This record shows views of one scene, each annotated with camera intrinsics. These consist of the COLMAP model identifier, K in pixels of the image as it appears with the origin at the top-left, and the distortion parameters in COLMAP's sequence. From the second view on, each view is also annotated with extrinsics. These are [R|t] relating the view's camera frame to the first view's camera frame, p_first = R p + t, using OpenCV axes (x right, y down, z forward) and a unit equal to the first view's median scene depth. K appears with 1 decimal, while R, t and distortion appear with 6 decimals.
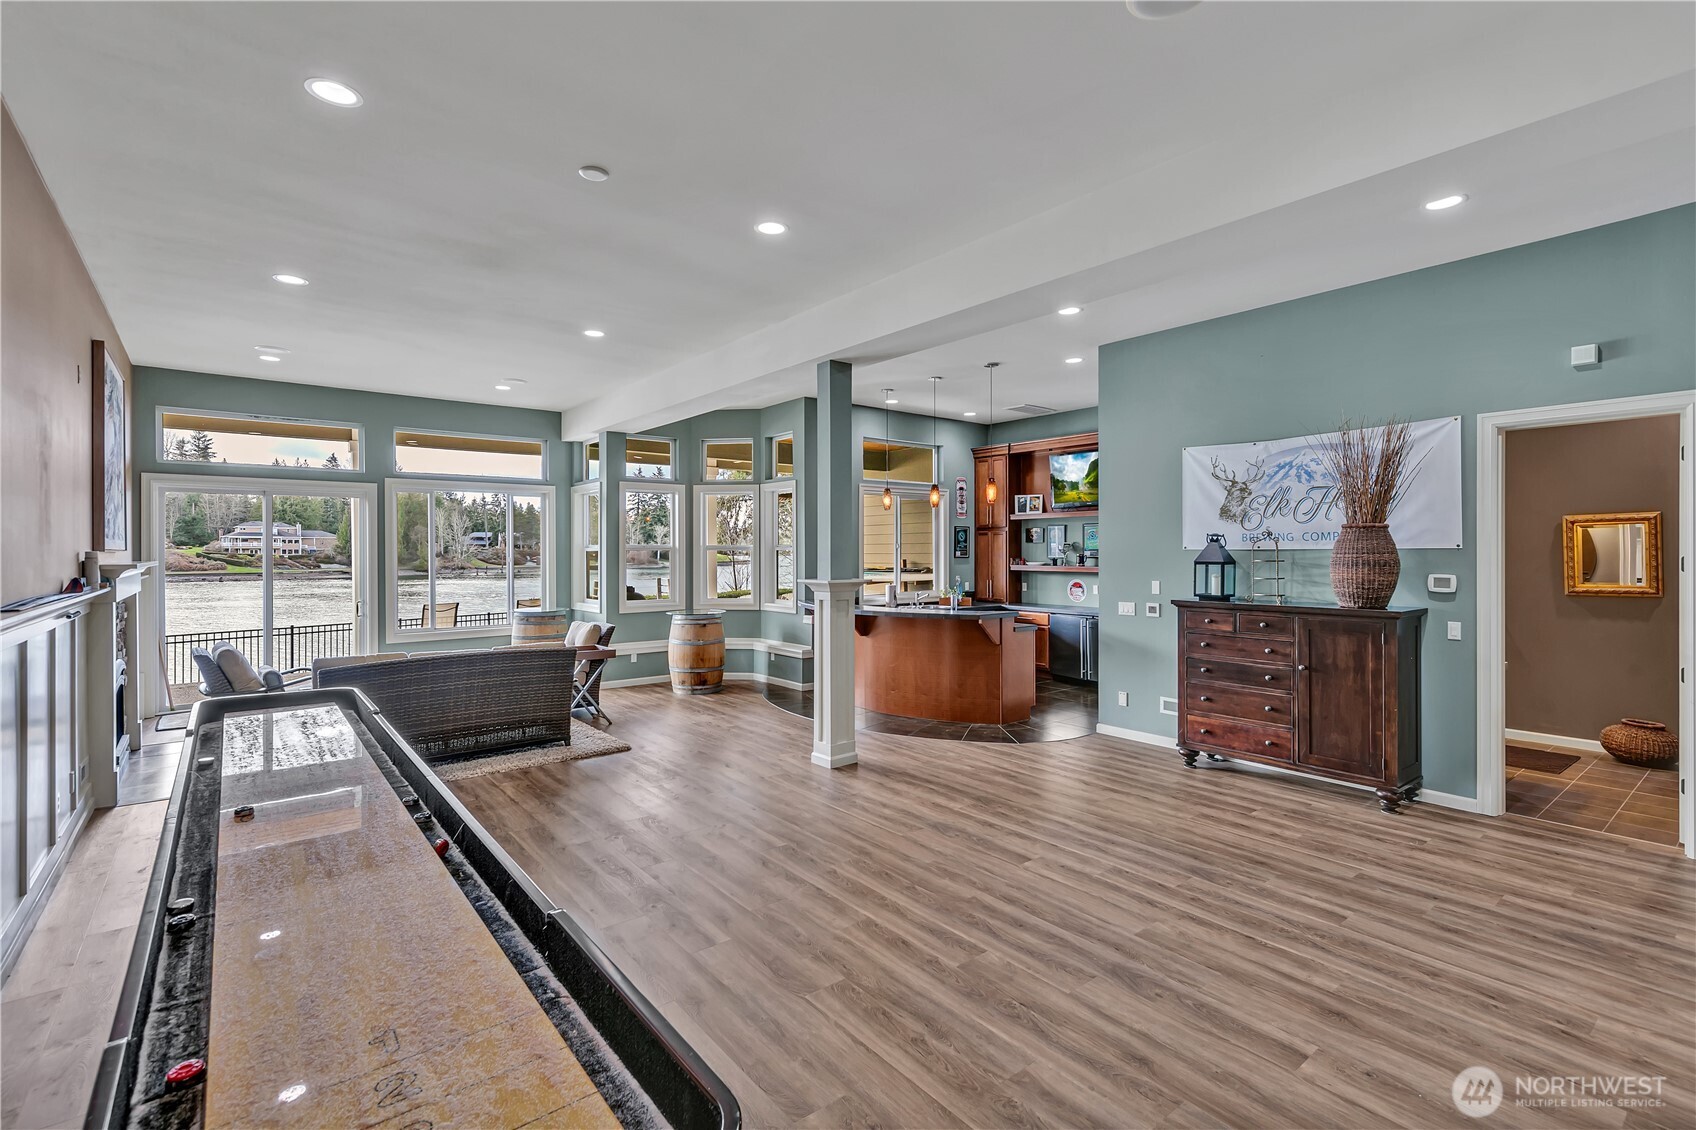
lens RADIAL K [[727.5, 0, 868.0], [0, 727.5, 542.7], [0, 0, 1]] dist [0.004463, -0.001051]
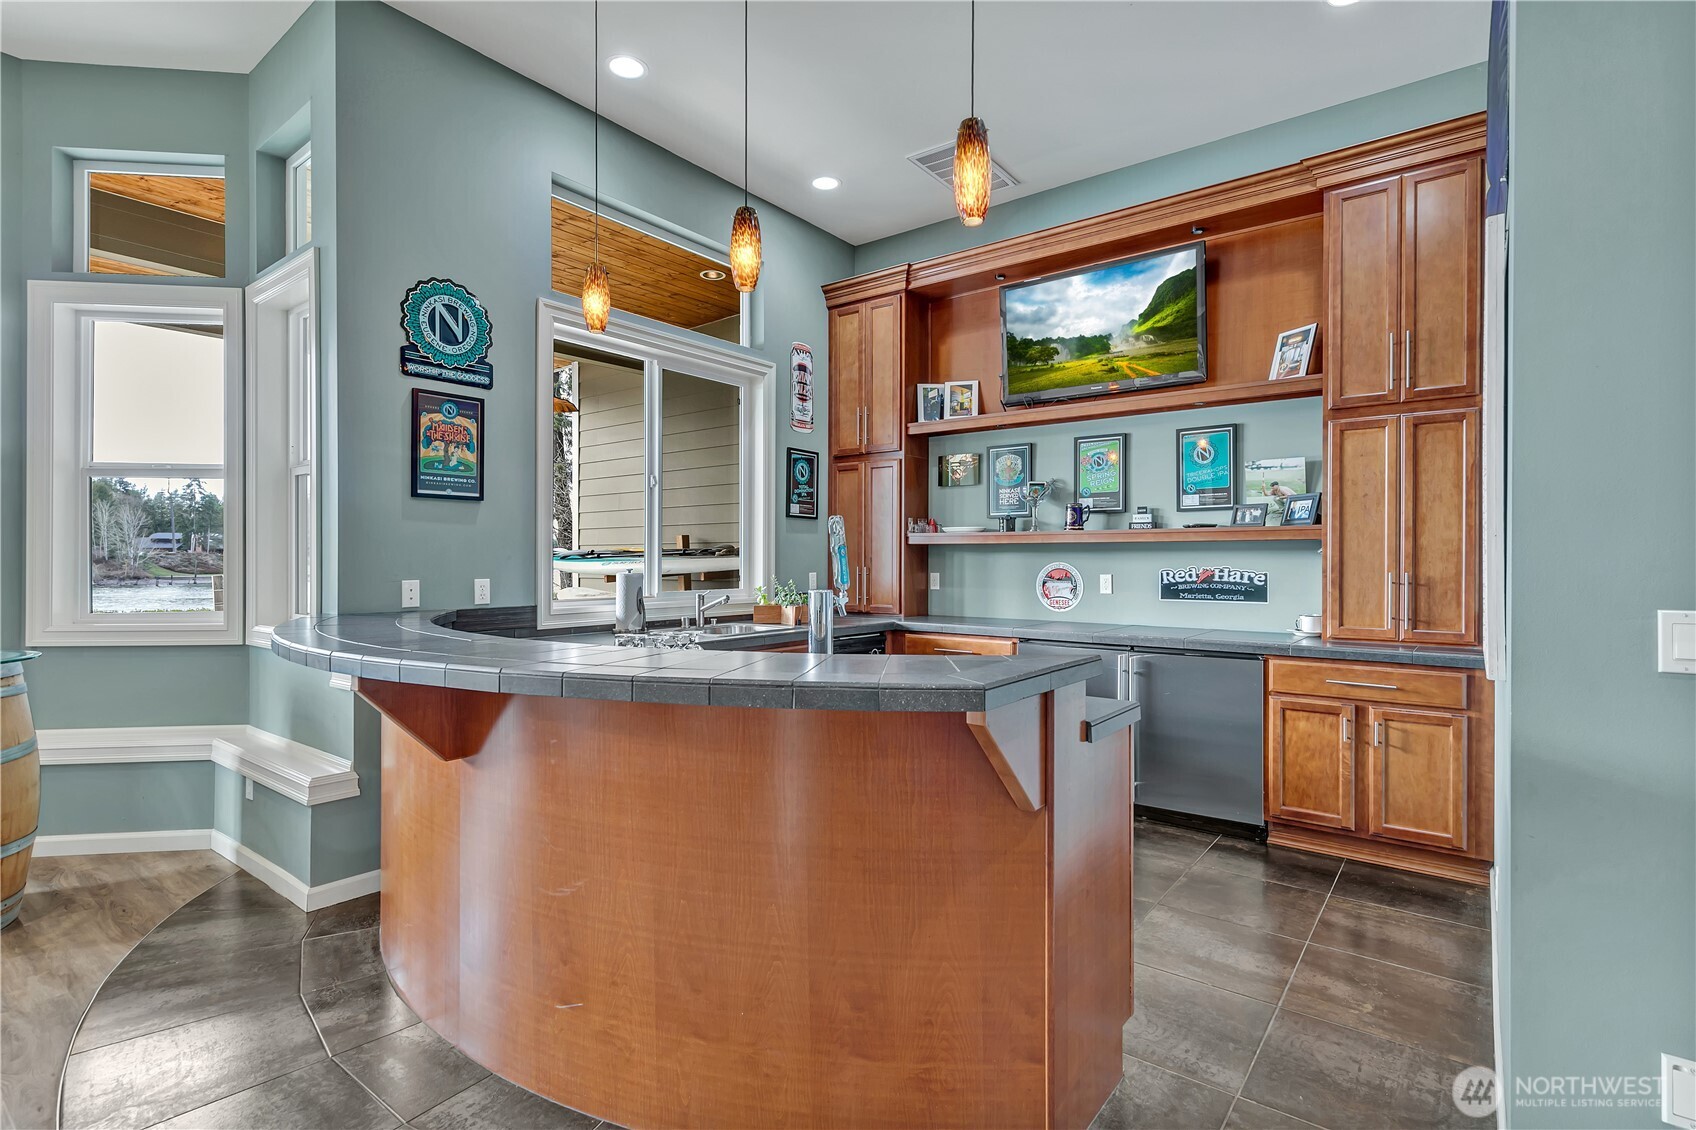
lens RADIAL K [[807.4, 0, 832.5], [0, 807.4, 561.2], [0, 0, 1]] dist [0.004638, -0.001755]
pose [[0.980846, 0.000075, 0.194787, 0.050275], [-0.003123, 0.999877, 0.015341, 0.041284], [-0.194762, -0.015656, 0.980726, 0.515955]]
